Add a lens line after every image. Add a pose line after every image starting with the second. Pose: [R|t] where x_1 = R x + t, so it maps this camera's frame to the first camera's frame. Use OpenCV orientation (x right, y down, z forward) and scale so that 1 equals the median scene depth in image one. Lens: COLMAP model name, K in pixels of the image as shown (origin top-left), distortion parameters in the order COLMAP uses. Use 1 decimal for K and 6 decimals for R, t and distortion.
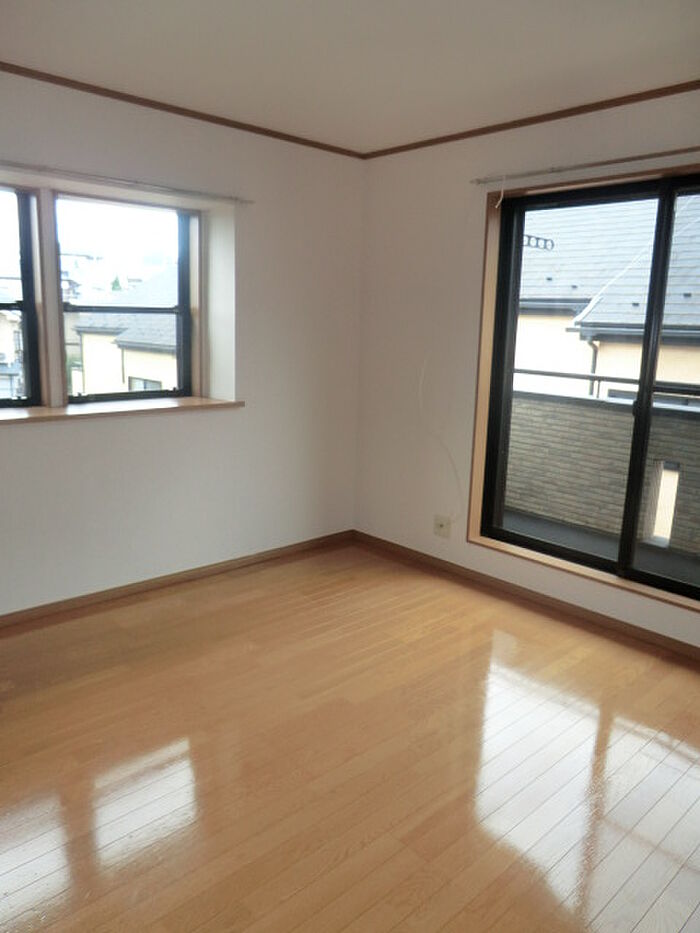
lens RADIAL K [[694.4, 0, 353.2], [0, 694.4, 470.1], [0, 0, 1]] dist [-0.059721, 0.036255]
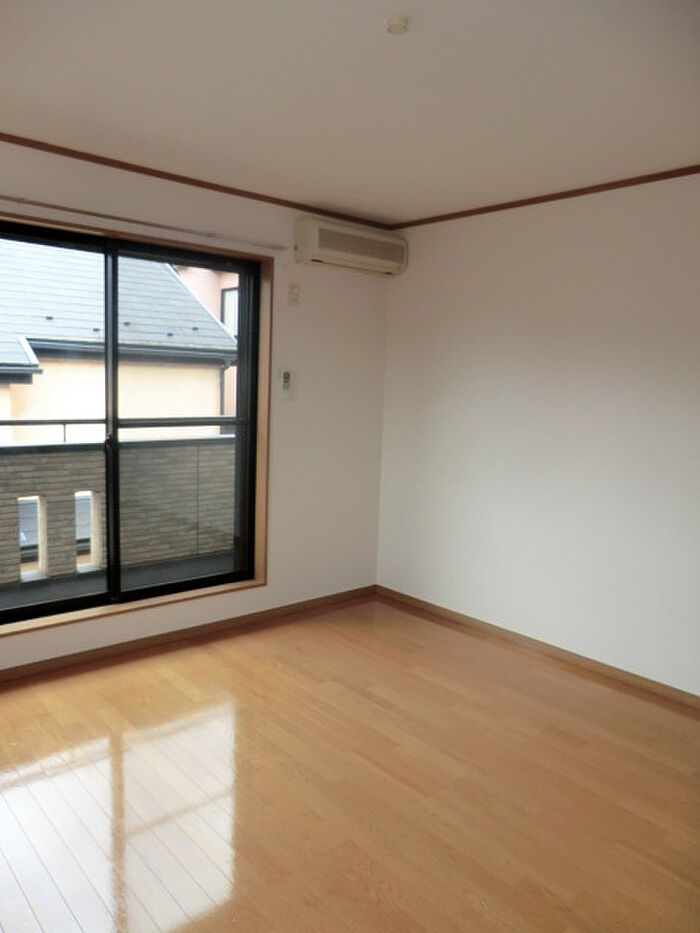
lens RADIAL K [[694.4, 0, 334.5], [0, 694.4, 468.5], [0, 0, 1]] dist [-0.059721, 0.036255]
pose [[0.039304, -0.156945, 0.986825, -0.491929], [0.179073, 0.972706, 0.147567, -0.116116], [-0.983050, 0.170914, 0.066336, 0.451328]]
